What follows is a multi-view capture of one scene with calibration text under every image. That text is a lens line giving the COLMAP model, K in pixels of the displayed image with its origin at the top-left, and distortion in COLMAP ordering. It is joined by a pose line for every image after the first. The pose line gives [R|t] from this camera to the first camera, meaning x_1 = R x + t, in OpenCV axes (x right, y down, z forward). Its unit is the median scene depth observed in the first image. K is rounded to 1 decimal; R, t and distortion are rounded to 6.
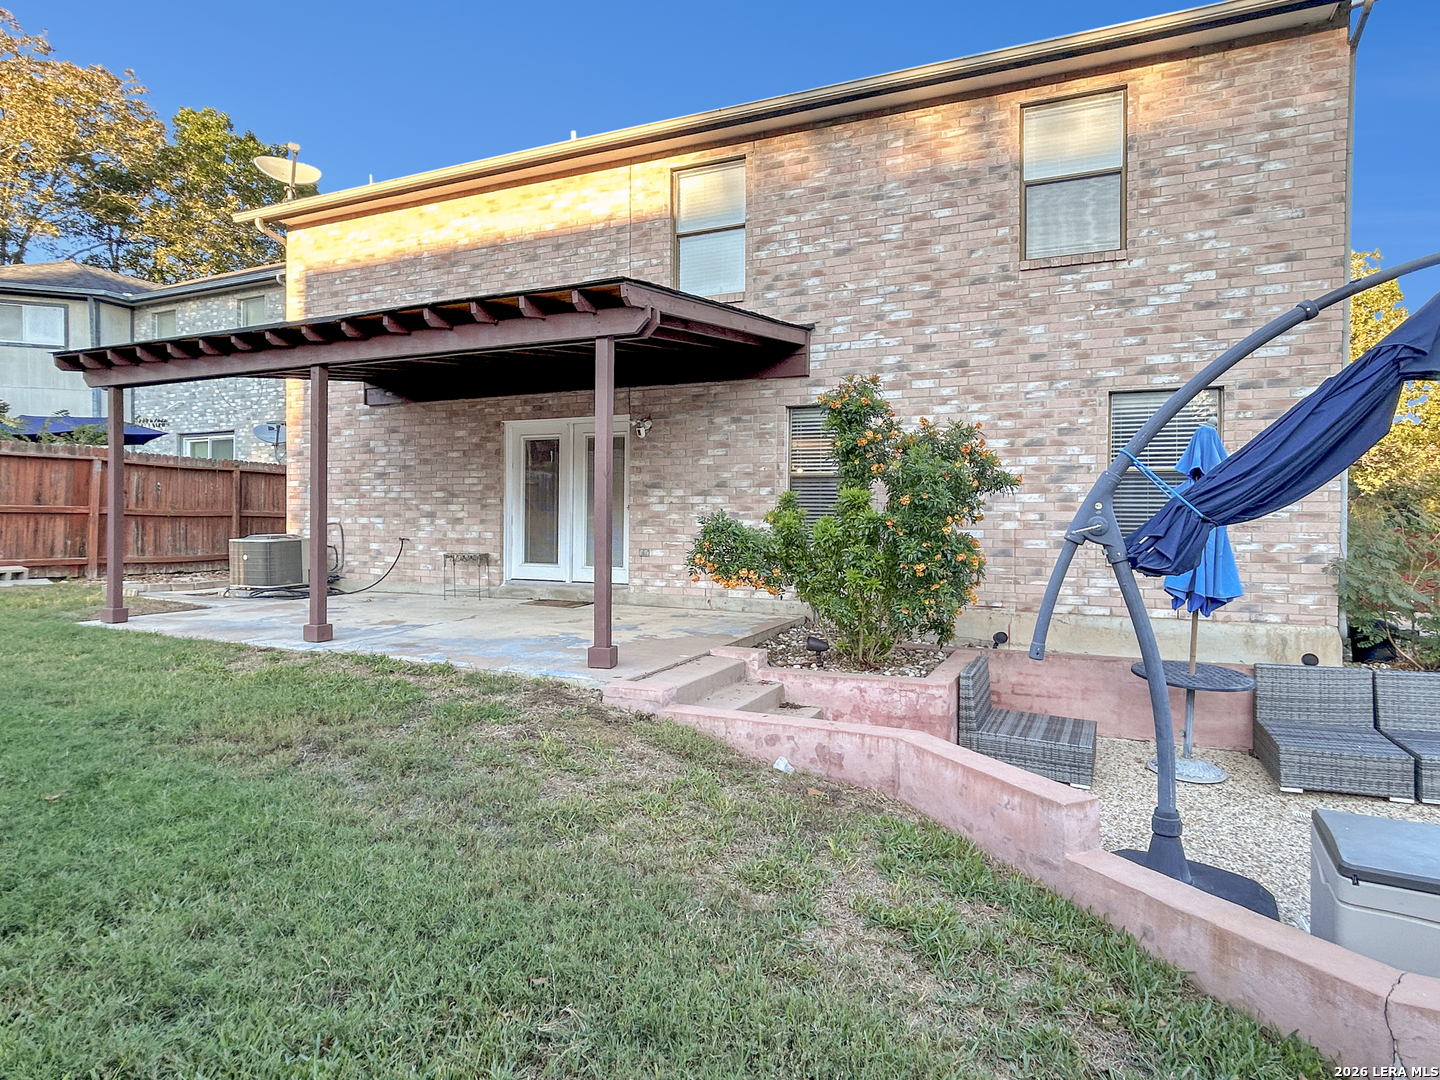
lens RADIAL K [[776.4, 0, 717.7], [0, 776.4, 527.3], [0, 0, 1]] dist [-0.007340, 0.007283]
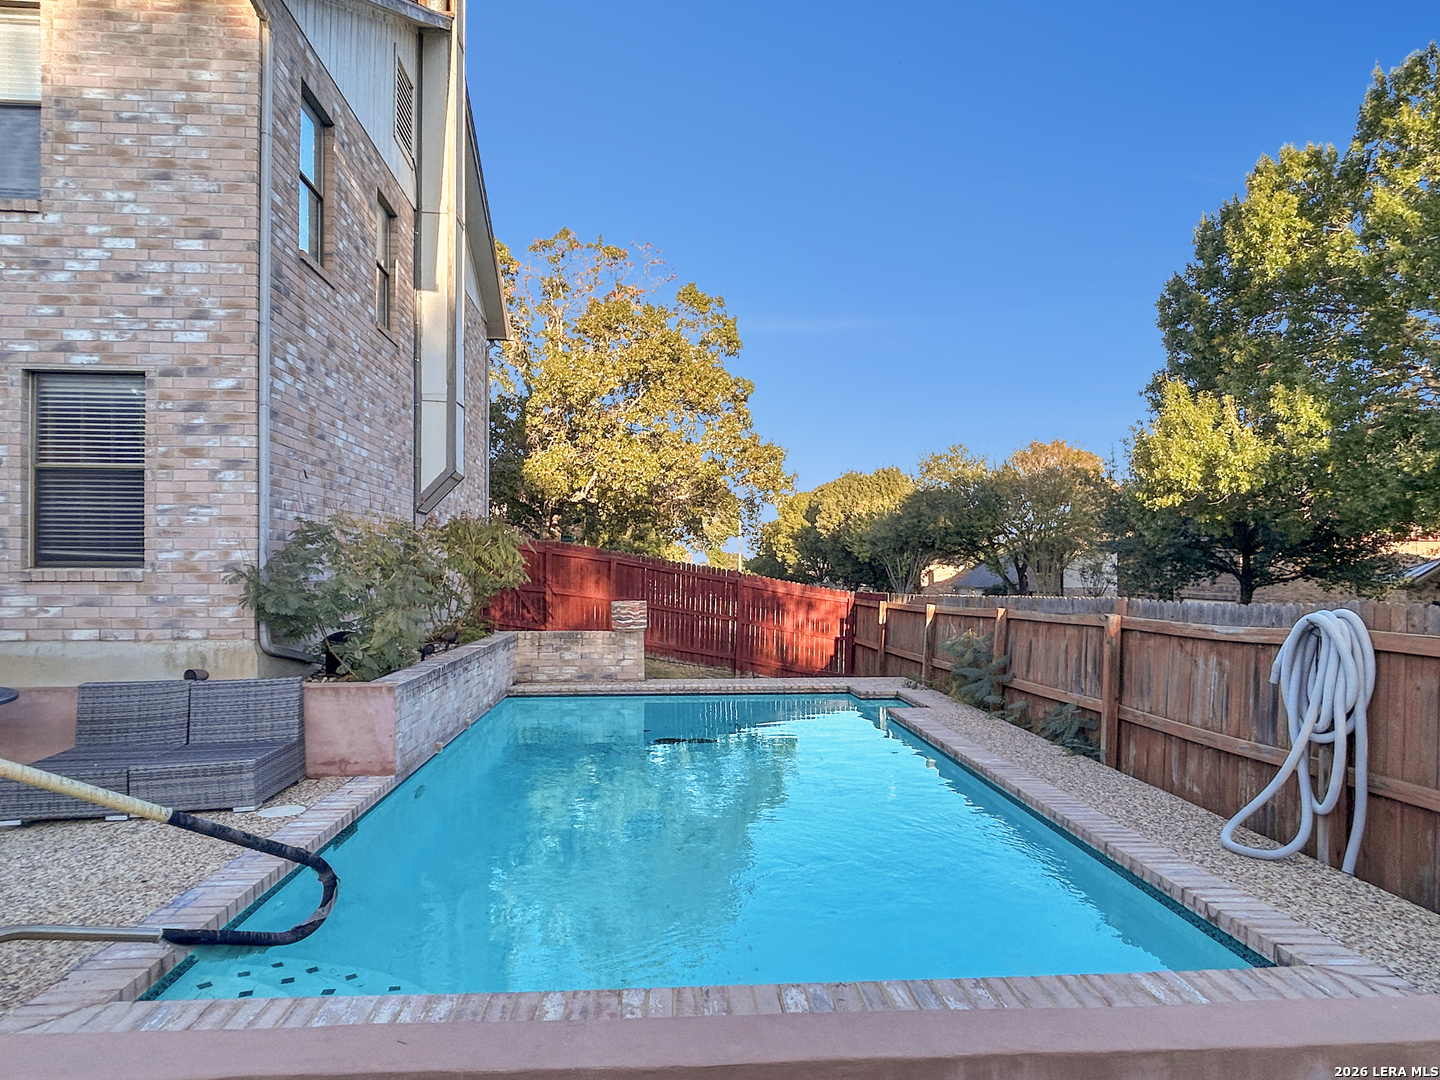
lens RADIAL K [[906.2, 0, 714.2], [0, 906.2, 568.8], [0, 0, 1]] dist [-0.008385, 0.003708]
pose [[0.885162, -0.005828, 0.465246, 0.715061], [0.009514, 0.999939, -0.005575, 0.050074], [-0.465185, 0.009361, 0.885164, -0.192629]]
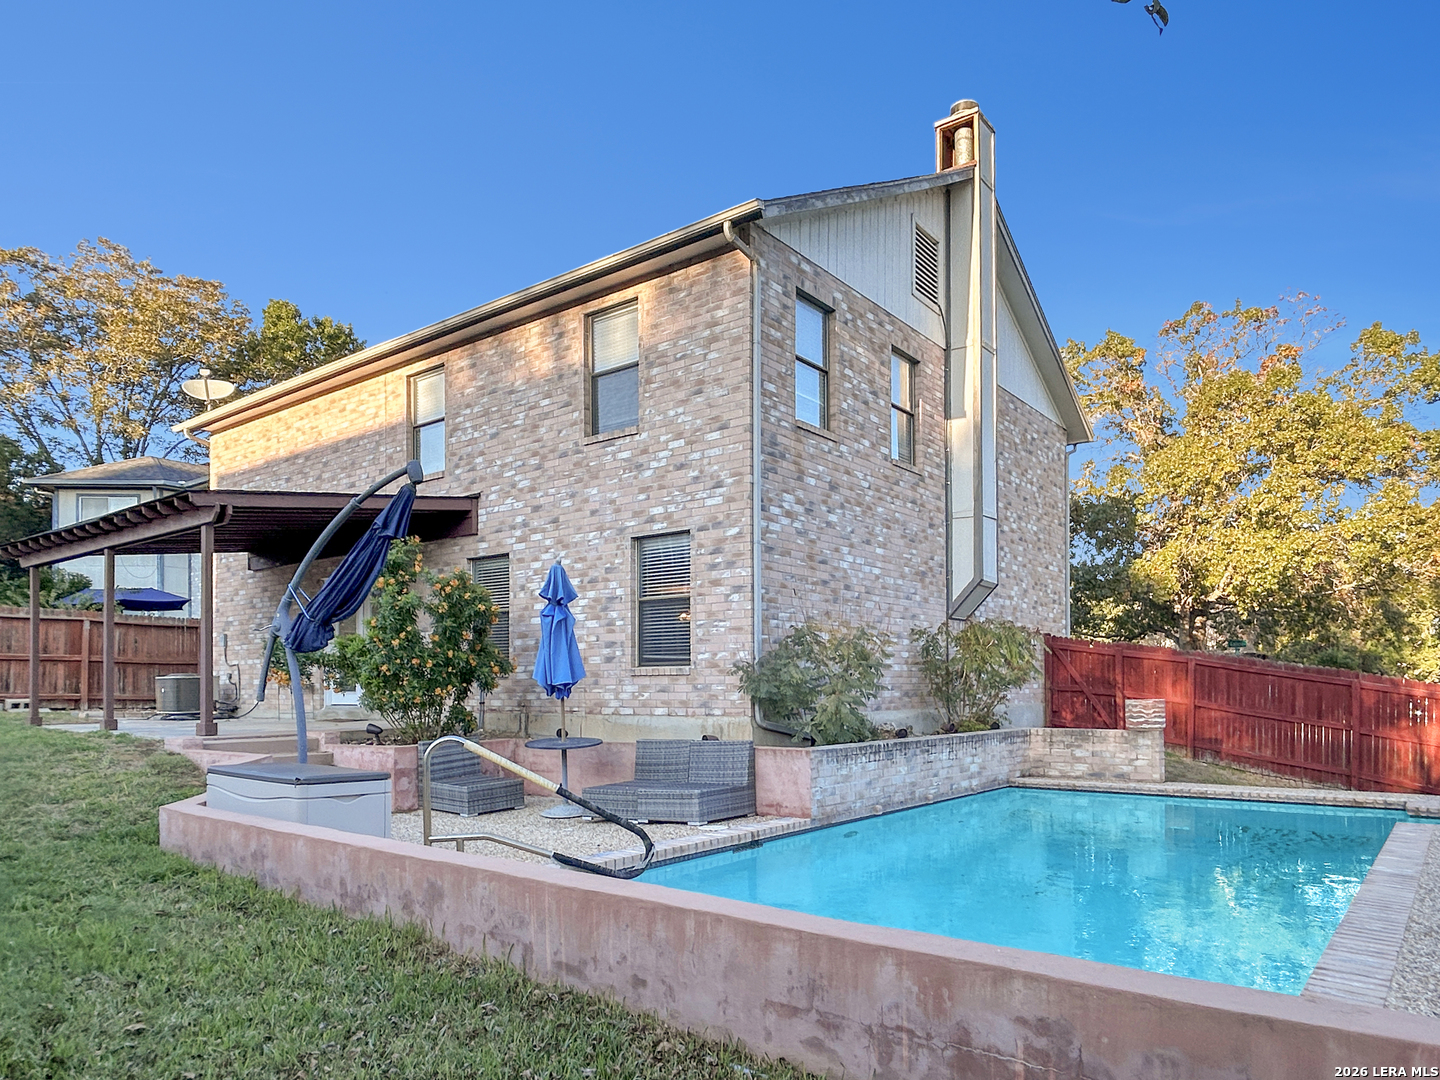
lens RADIAL K [[928.1, 0, 718.0], [0, 928.1, 673.2], [0, 0, 1]] dist [0.016225, -0.024343]
pose [[0.968654, -0.015420, -0.247936, 1.024574], [0.009456, 0.999637, -0.025225, 0.086769], [0.248235, 0.022089, 0.968448, -0.431660]]
